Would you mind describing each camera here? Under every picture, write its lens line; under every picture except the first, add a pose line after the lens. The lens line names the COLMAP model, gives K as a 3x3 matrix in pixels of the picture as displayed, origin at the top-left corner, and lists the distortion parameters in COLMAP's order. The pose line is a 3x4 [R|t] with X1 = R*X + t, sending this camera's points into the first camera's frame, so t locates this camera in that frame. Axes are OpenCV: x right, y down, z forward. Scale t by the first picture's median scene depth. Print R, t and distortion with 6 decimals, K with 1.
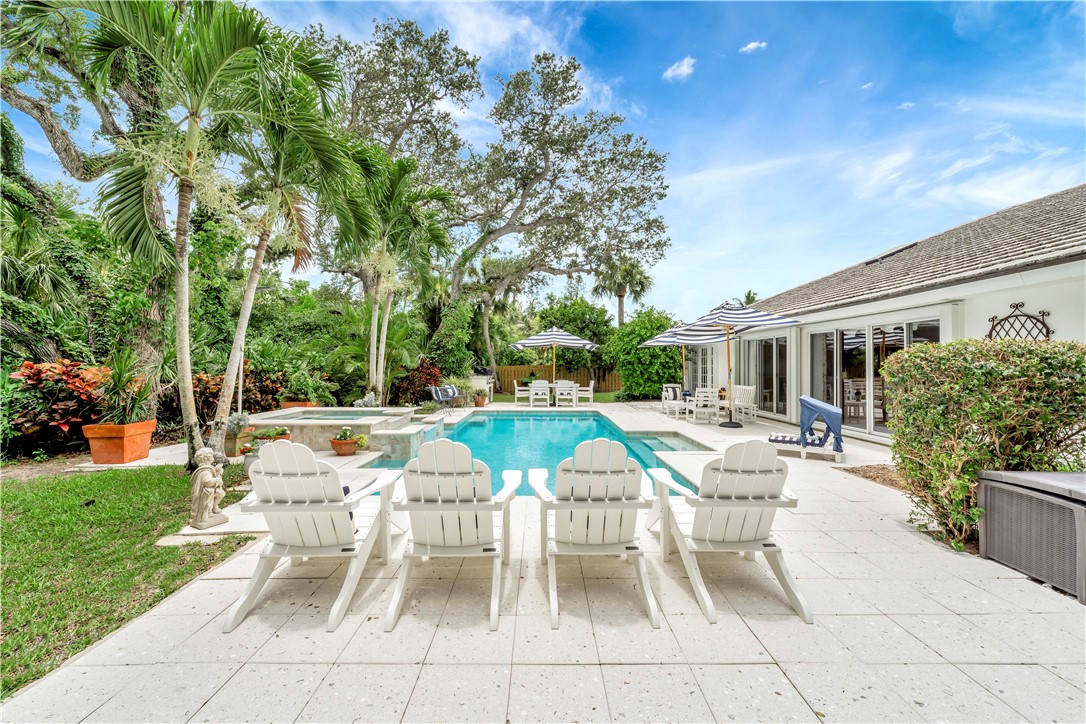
lens RADIAL K [[459.7, 0, 548.2], [0, 459.7, 362.5], [0, 0, 1]] dist [0.000342, -0.000434]
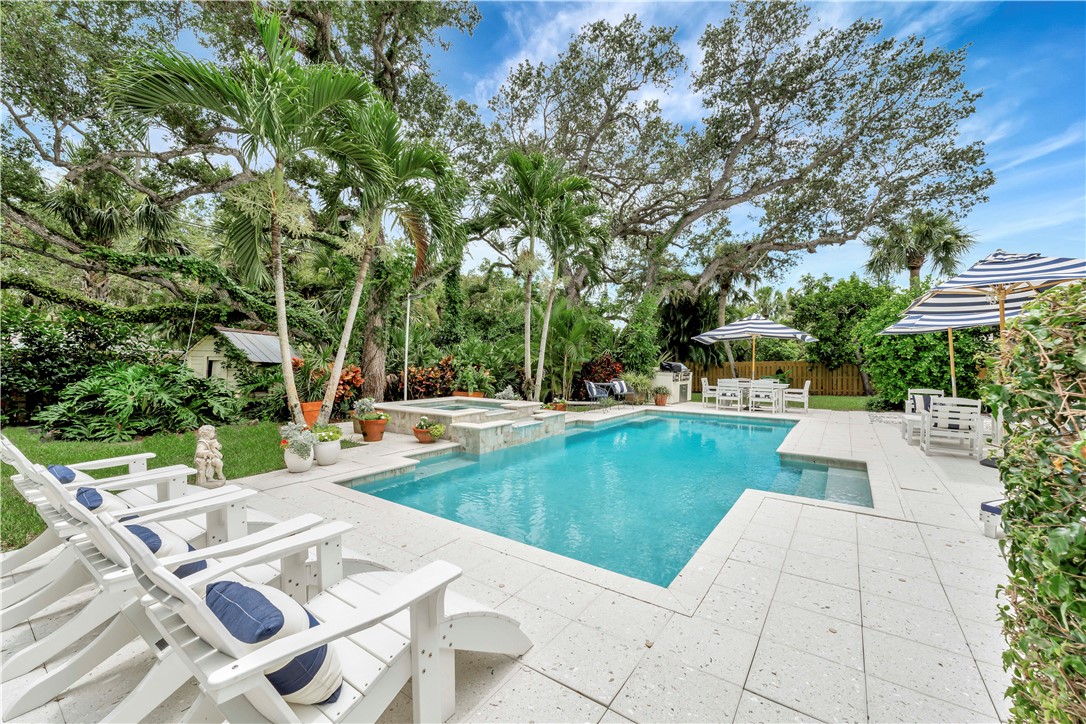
lens RADIAL K [[435.2, 0, 540.9], [0, 435.2, 360.9], [0, 0, 1]] dist [0.002095, -0.000033]
pose [[0.805173, 0.000819, -0.593039, 0.168888], [0.002159, 0.999988, 0.004313, 0.002205], [0.593036, -0.004753, 0.805162, 0.147611]]
